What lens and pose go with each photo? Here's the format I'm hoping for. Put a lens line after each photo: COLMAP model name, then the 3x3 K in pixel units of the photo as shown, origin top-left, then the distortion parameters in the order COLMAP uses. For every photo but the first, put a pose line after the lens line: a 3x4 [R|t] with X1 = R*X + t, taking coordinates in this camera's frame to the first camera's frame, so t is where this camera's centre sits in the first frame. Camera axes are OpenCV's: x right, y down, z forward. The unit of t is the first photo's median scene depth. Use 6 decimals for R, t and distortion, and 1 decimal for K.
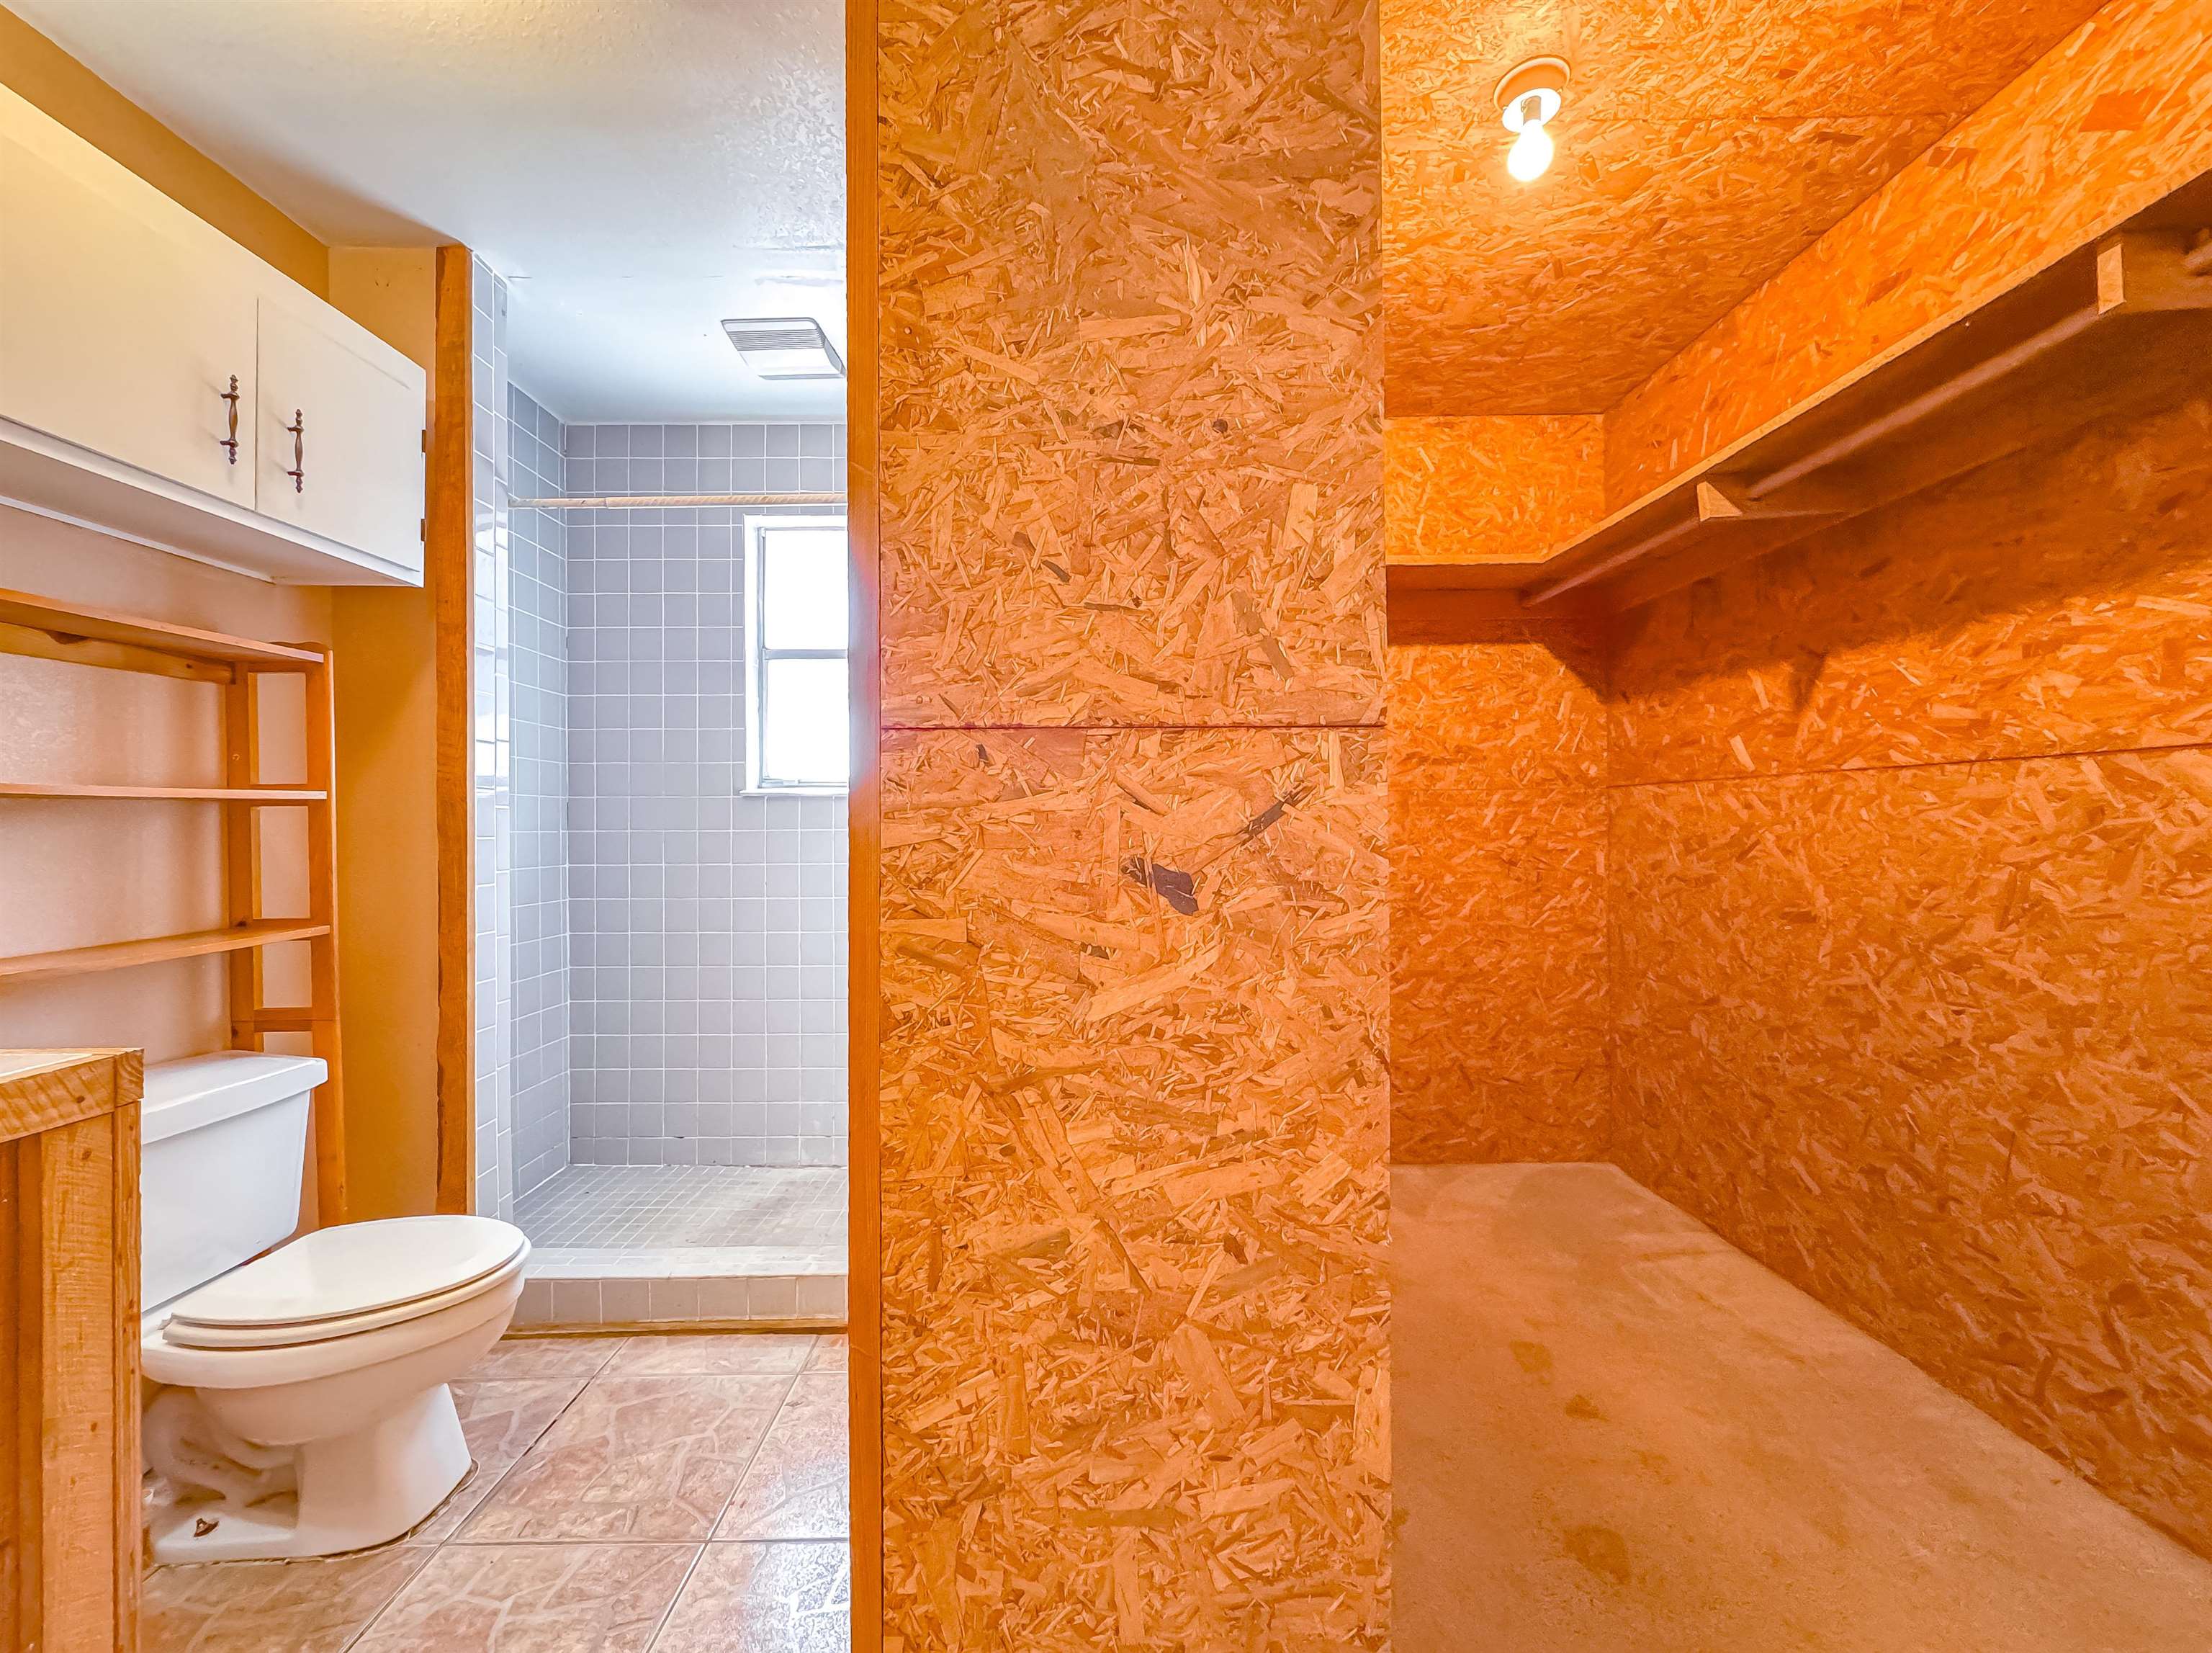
lens RADIAL K [[900.0, 0, 1108.0], [0, 900.0, 827.9], [0, 0, 1]] dist [-0.000269, 0.000016]
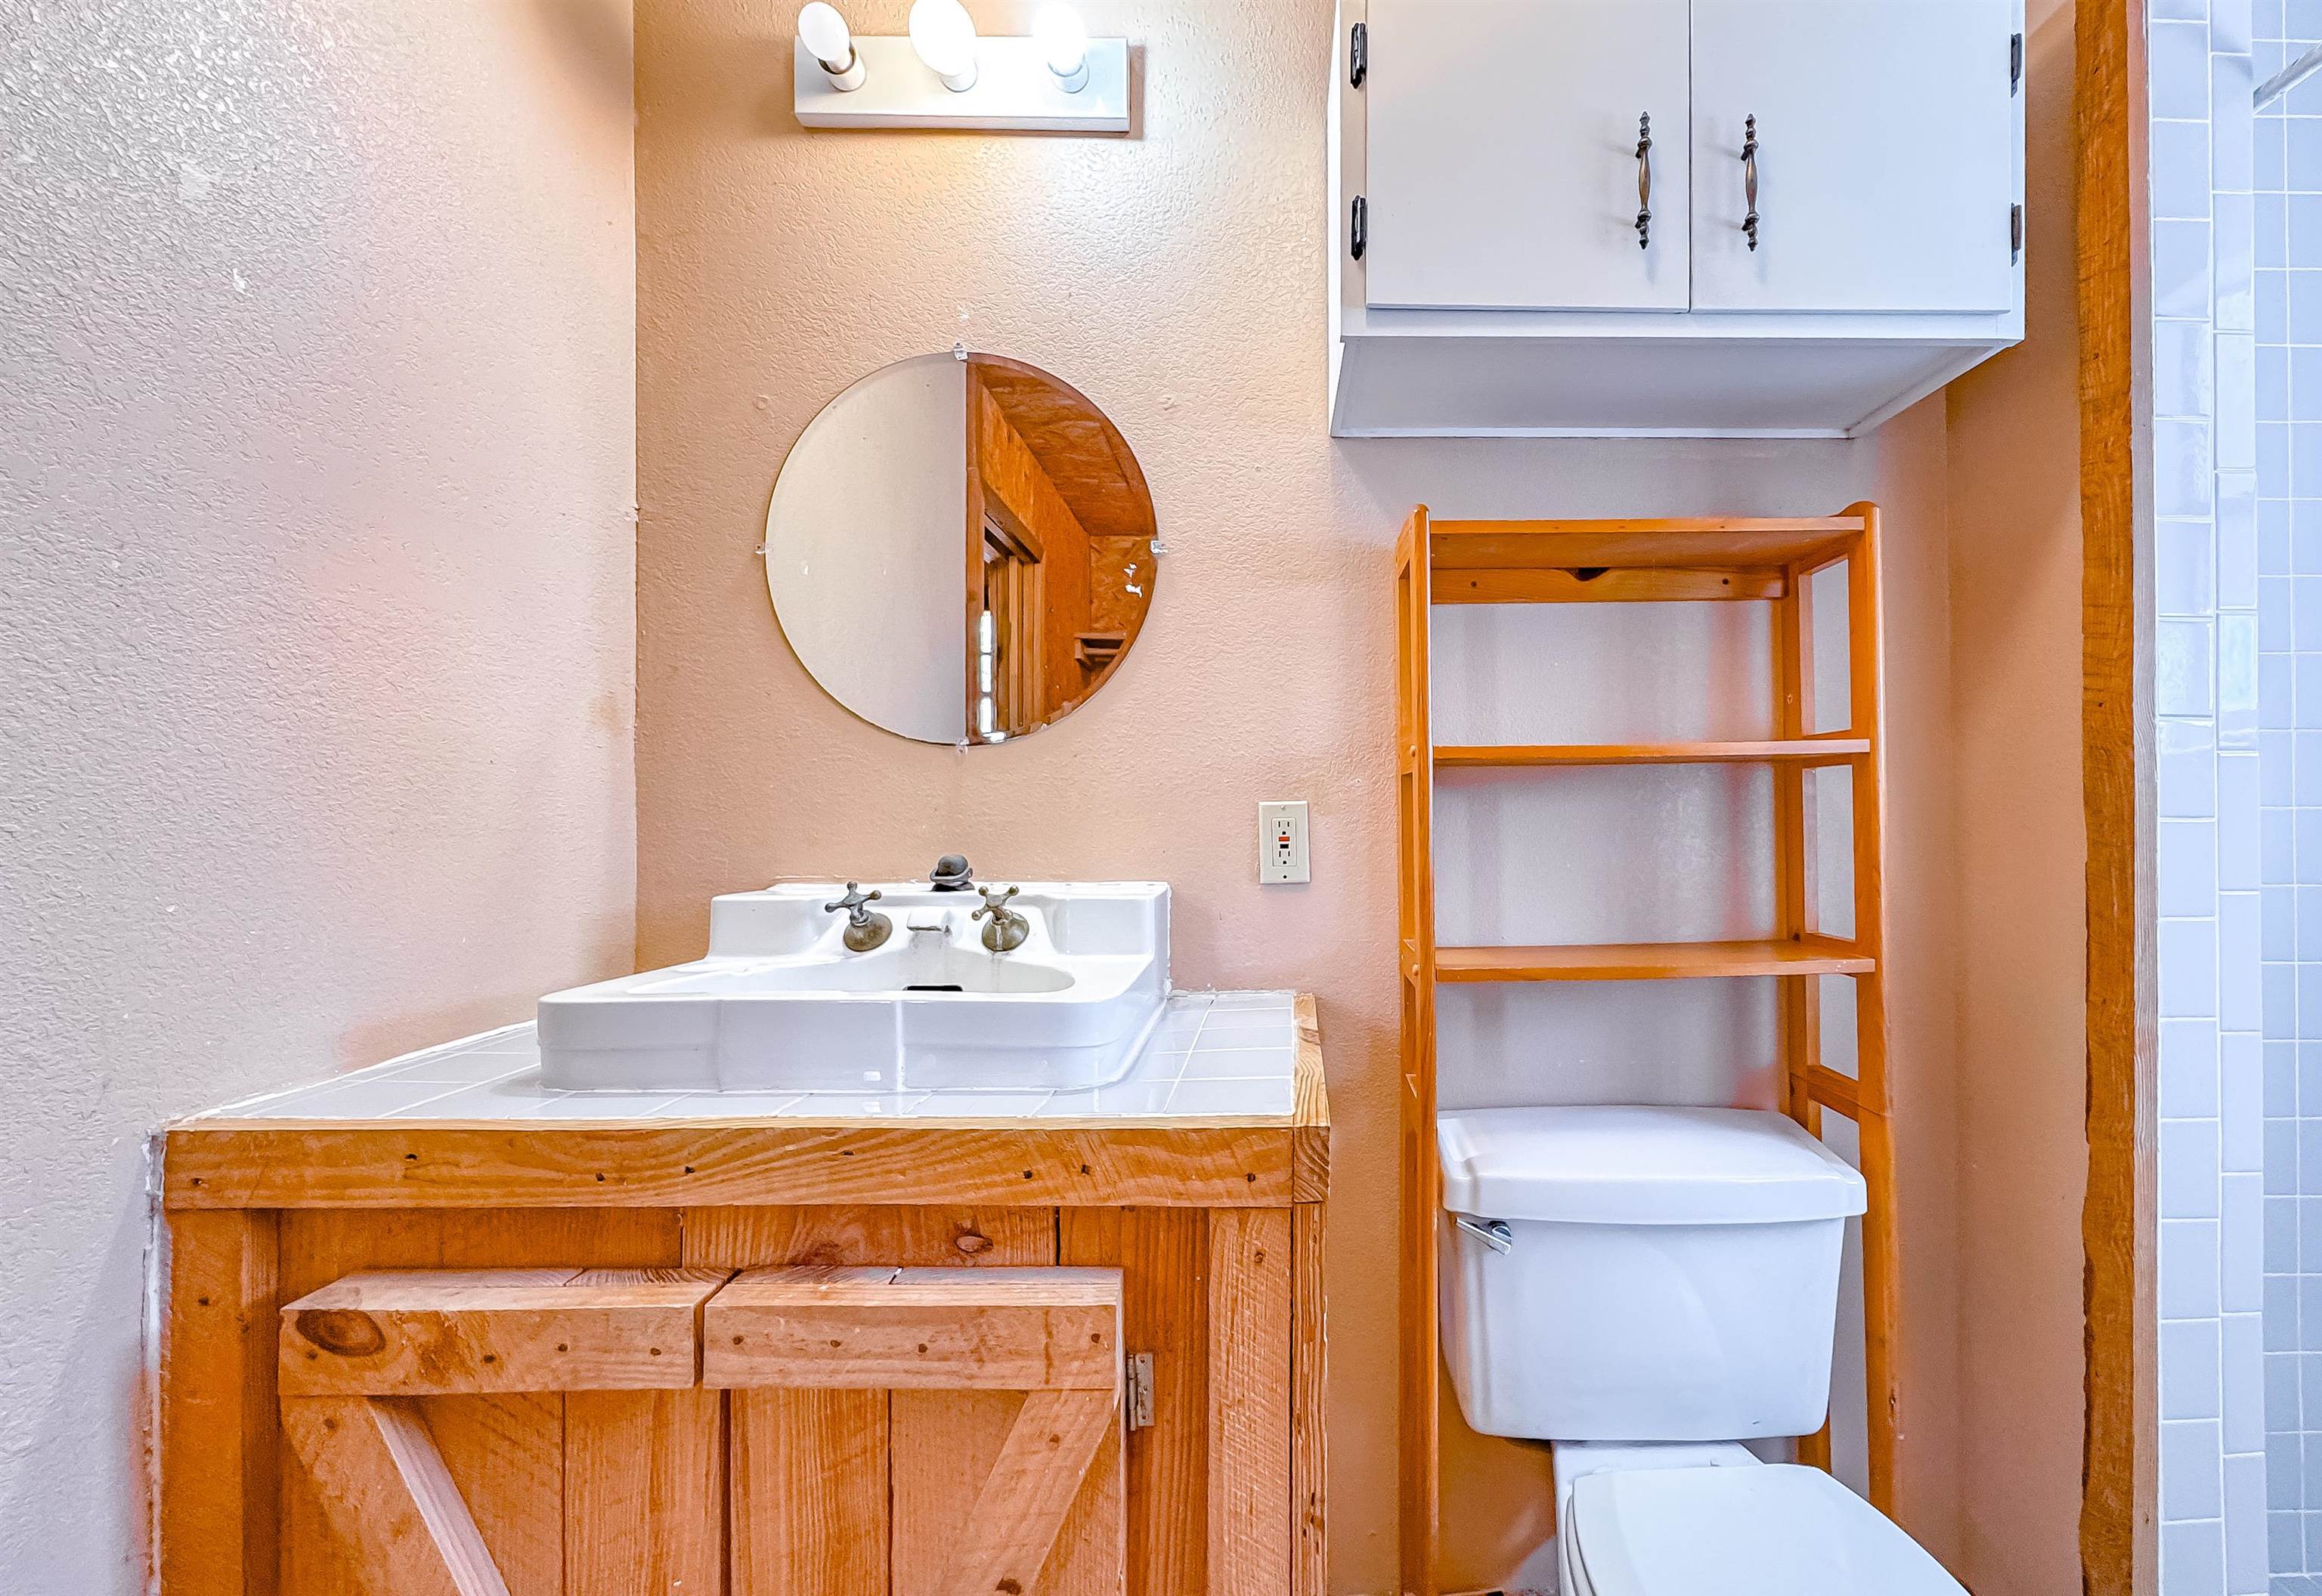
lens RADIAL K [[1025.6, 0, 1161.5], [0, 1025.6, 803.6], [0, 0, 1]] dist [-0.001779, -0.000050]
pose [[0.020133, 0.000163, -0.999797, -0.180477], [0.000945, 1.000000, 0.000182, 0.002512], [0.999797, -0.000949, 0.020133, 0.499438]]
